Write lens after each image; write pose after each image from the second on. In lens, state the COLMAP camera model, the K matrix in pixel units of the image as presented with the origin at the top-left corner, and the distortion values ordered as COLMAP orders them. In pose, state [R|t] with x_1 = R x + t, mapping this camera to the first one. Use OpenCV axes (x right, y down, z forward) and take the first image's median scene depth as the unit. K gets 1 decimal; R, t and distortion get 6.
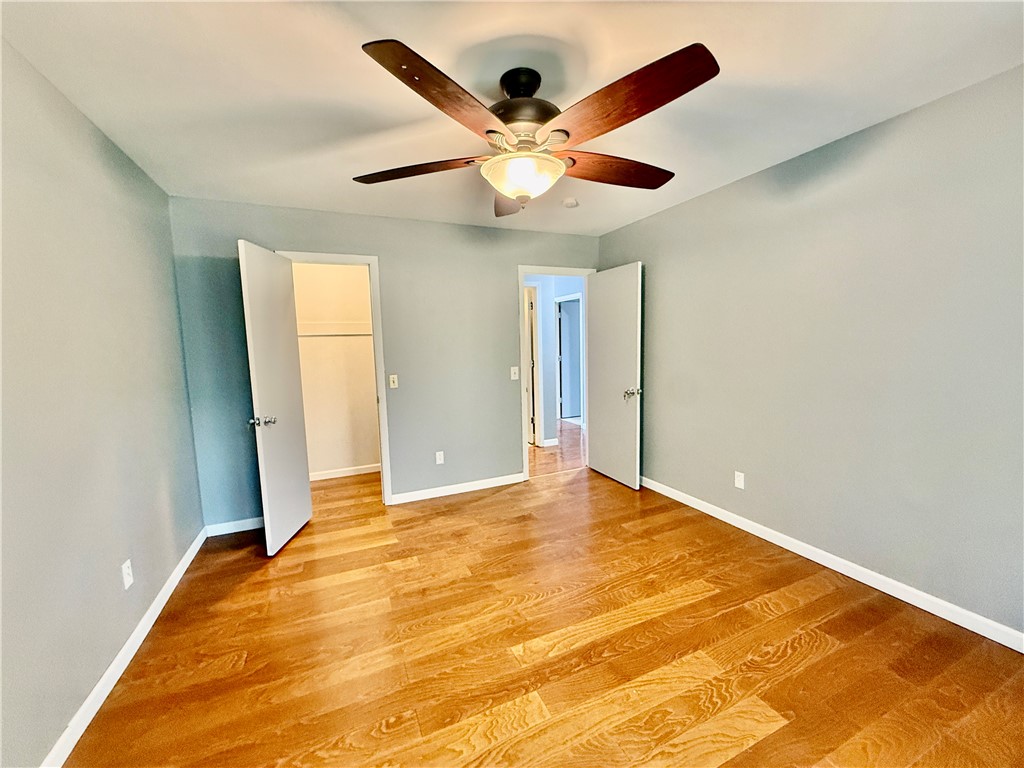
lens RADIAL K [[407.5, 0, 508.6], [0, 407.5, 385.3], [0, 0, 1]] dist [-0.003166, 0.000659]
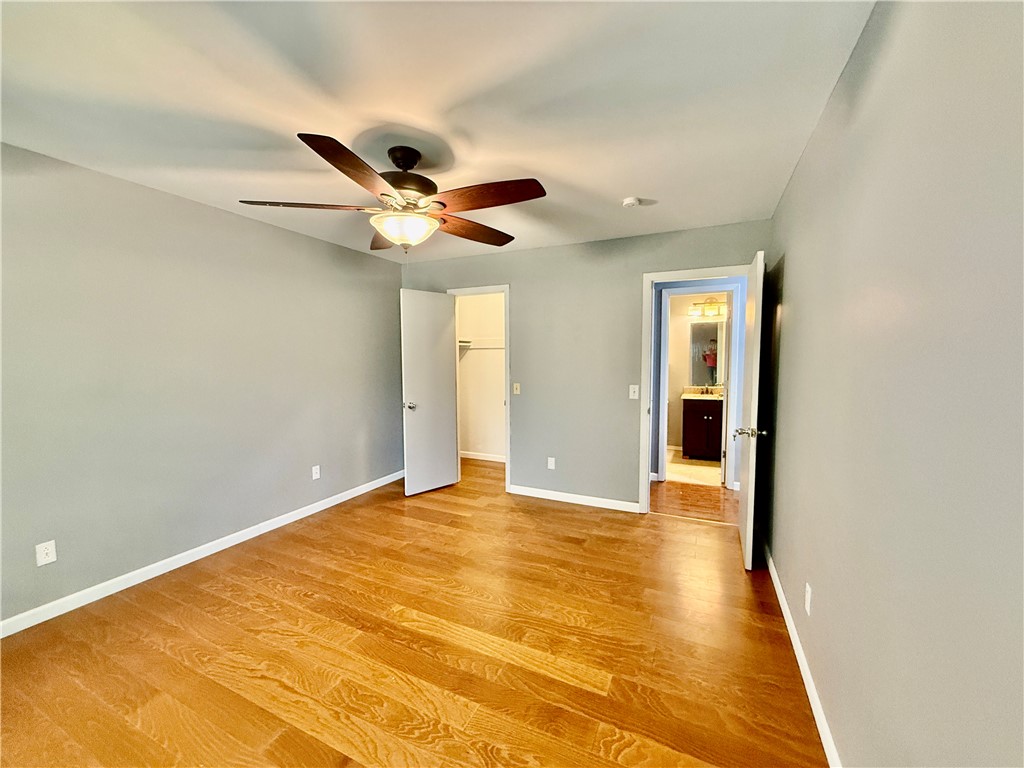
lens RADIAL K [[407.5, 0, 512.2], [0, 407.5, 383.4], [0, 0, 1]] dist [-0.003166, 0.000659]
pose [[0.656186, 0.078310, -0.750525, 0.759921], [-0.096082, 0.995176, 0.019831, -0.059551], [0.748457, 0.059099, 0.660545, 0.271755]]
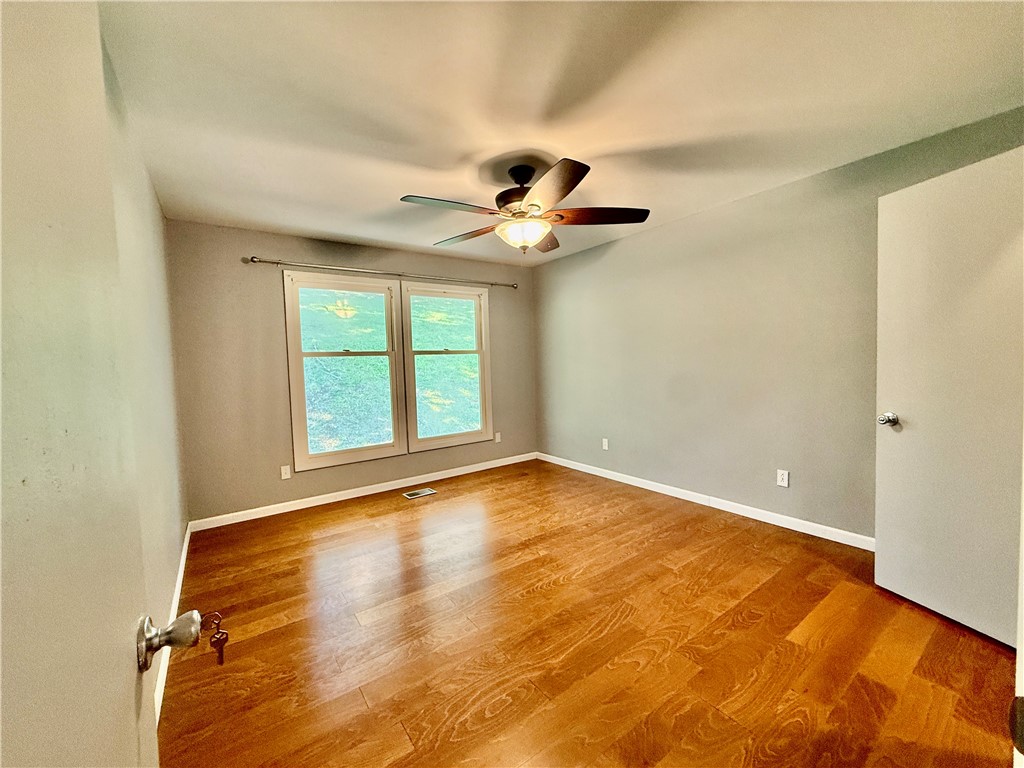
lens RADIAL K [[407.5, 0, 510.8], [0, 407.5, 387.5], [0, 0, 1]] dist [-0.003166, 0.000659]
pose [[-0.977037, 0.073177, -0.200109, 0.261104], [0.039242, 0.984909, 0.168568, -0.130539], [0.209425, 0.156844, -0.965164, 1.555548]]
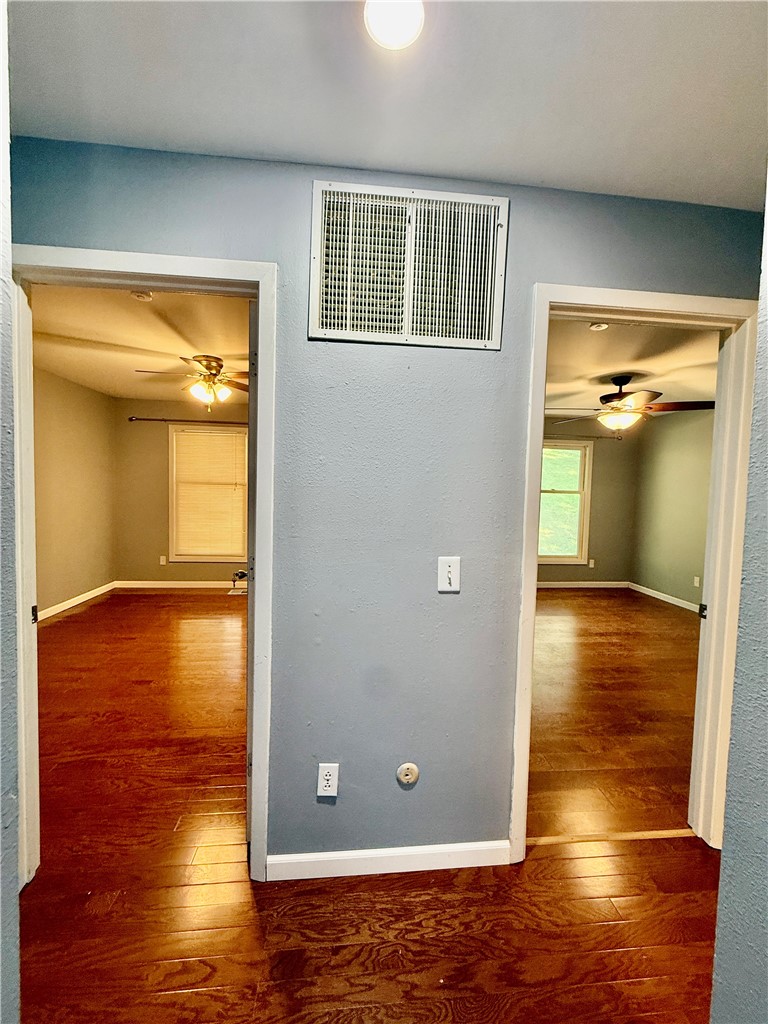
lens RADIAL K [[407.5, 0, 383.6], [0, 407.5, 511.5], [0, 0, 1]] dist [-0.003166, 0.000659]
pose [[-0.946805, -0.011497, 0.321603, 0.328208], [0.036197, 0.989215, 0.141930, -0.235711], [-0.319766, 0.146021, -0.936177, 2.190247]]
